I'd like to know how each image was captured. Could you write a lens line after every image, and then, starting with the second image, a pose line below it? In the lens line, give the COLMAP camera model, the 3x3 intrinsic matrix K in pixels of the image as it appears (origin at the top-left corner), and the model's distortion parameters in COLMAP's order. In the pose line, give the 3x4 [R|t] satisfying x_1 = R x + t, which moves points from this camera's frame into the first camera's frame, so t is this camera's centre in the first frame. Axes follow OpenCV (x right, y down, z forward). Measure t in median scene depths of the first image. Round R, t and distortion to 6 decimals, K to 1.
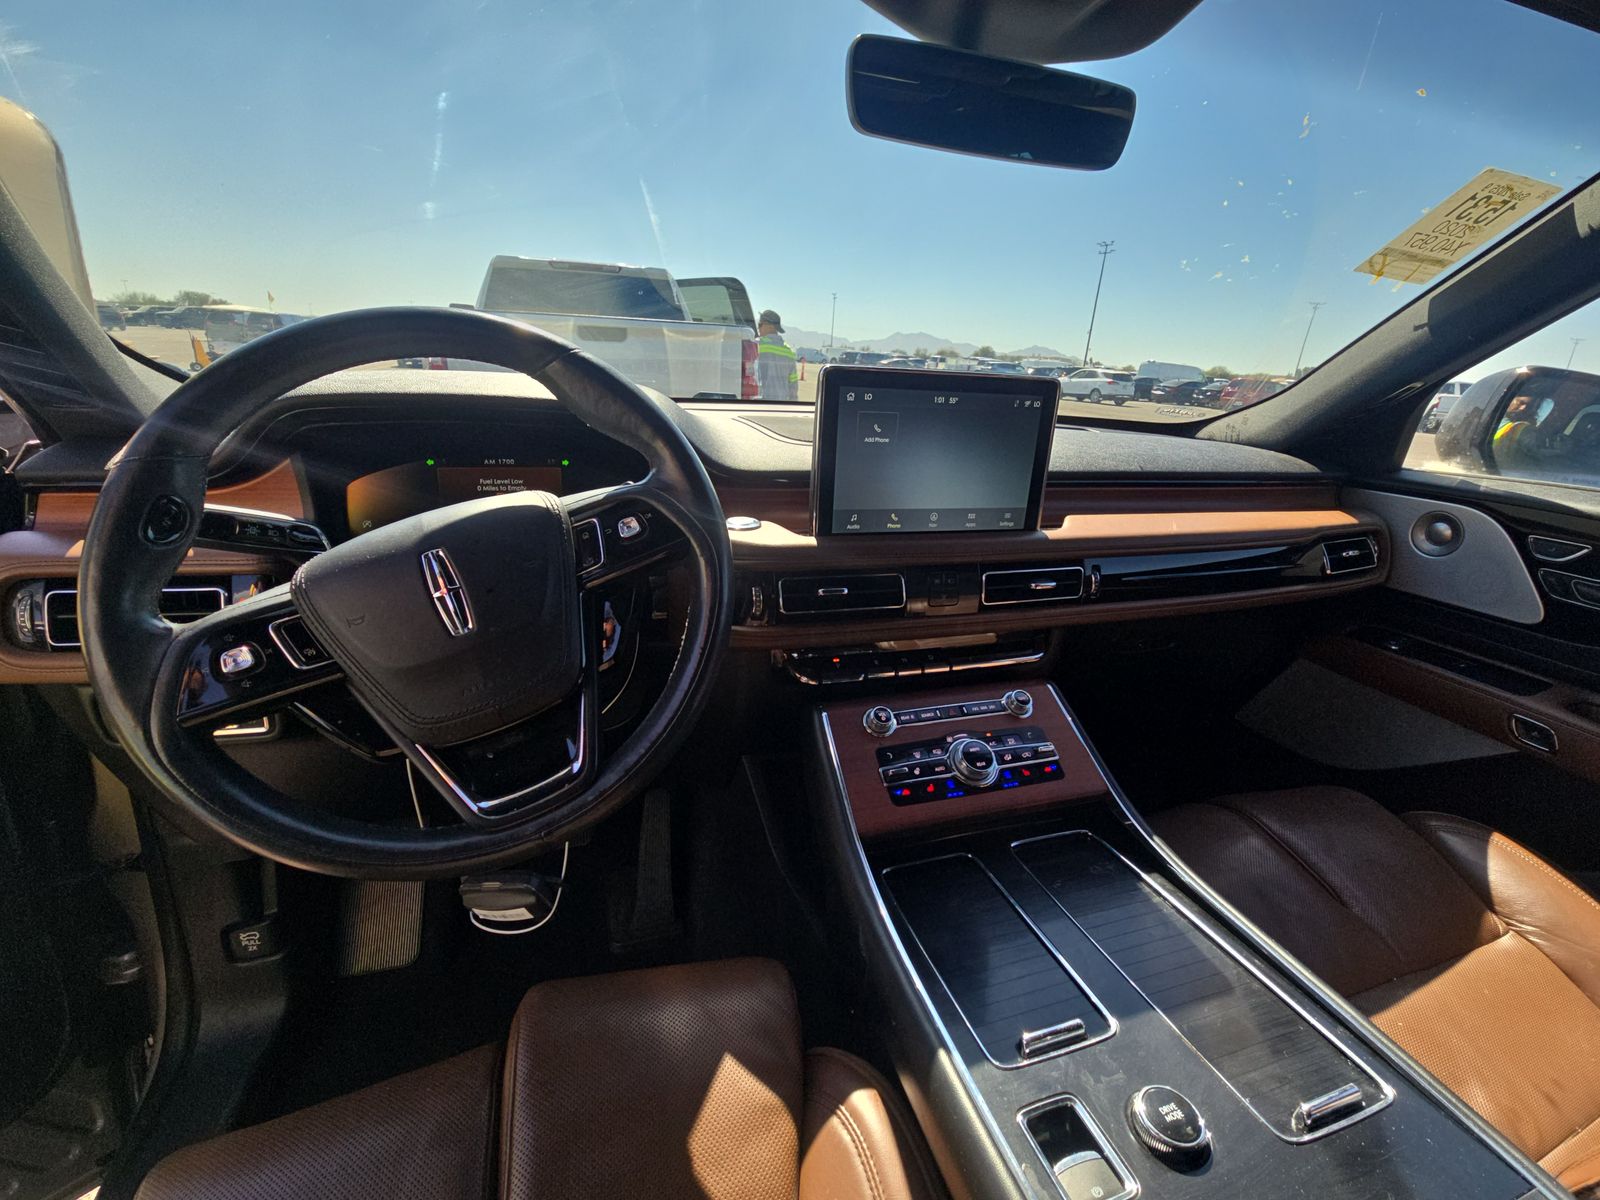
lens RADIAL K [[655.1, 0, 806.6], [0, 655.1, 600.7], [0, 0, 1]] dist [0.002991, -0.005352]
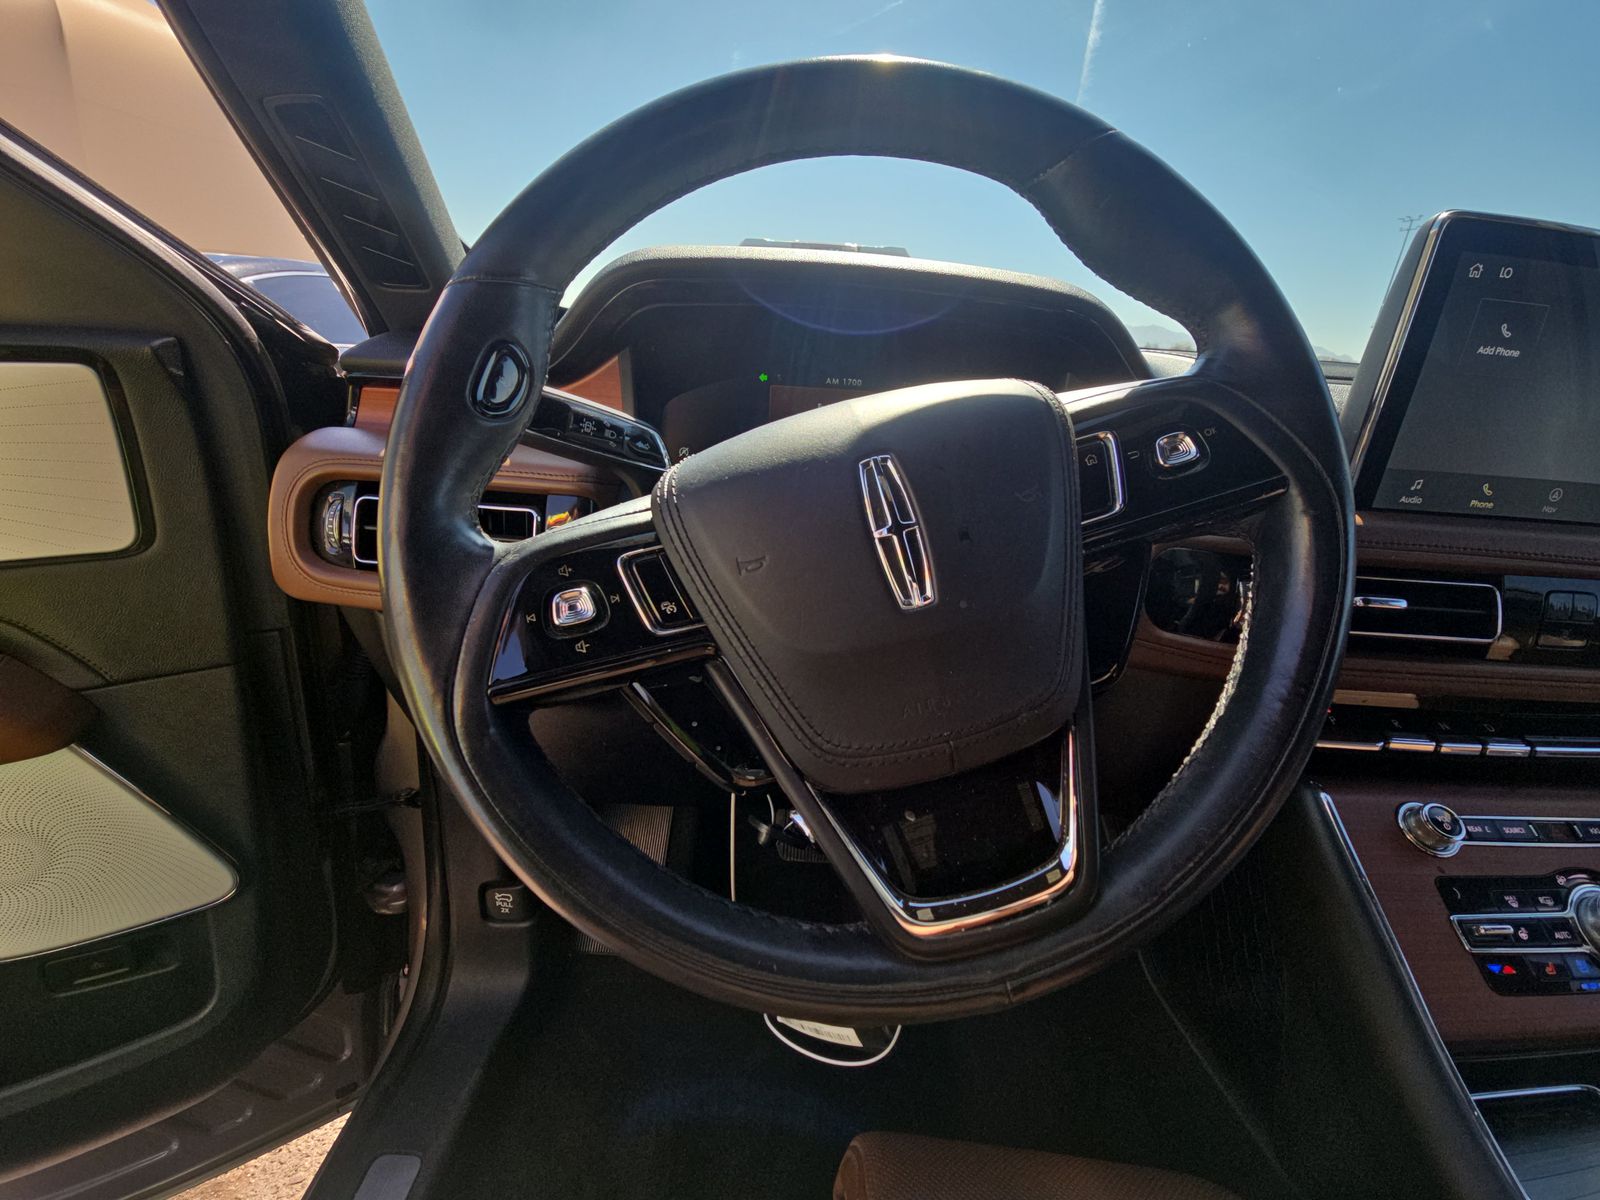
lens RADIAL K [[655.1, 0, 806.6], [0, 655.1, 603.7], [0, 0, 1]] dist [0.002991, -0.005352]
pose [[0.955456, 0.114331, -0.272088, -0.373852], [-0.110343, 0.993442, 0.029966, 0.033645], [0.273730, 0.001392, 0.961806, 0.351184]]
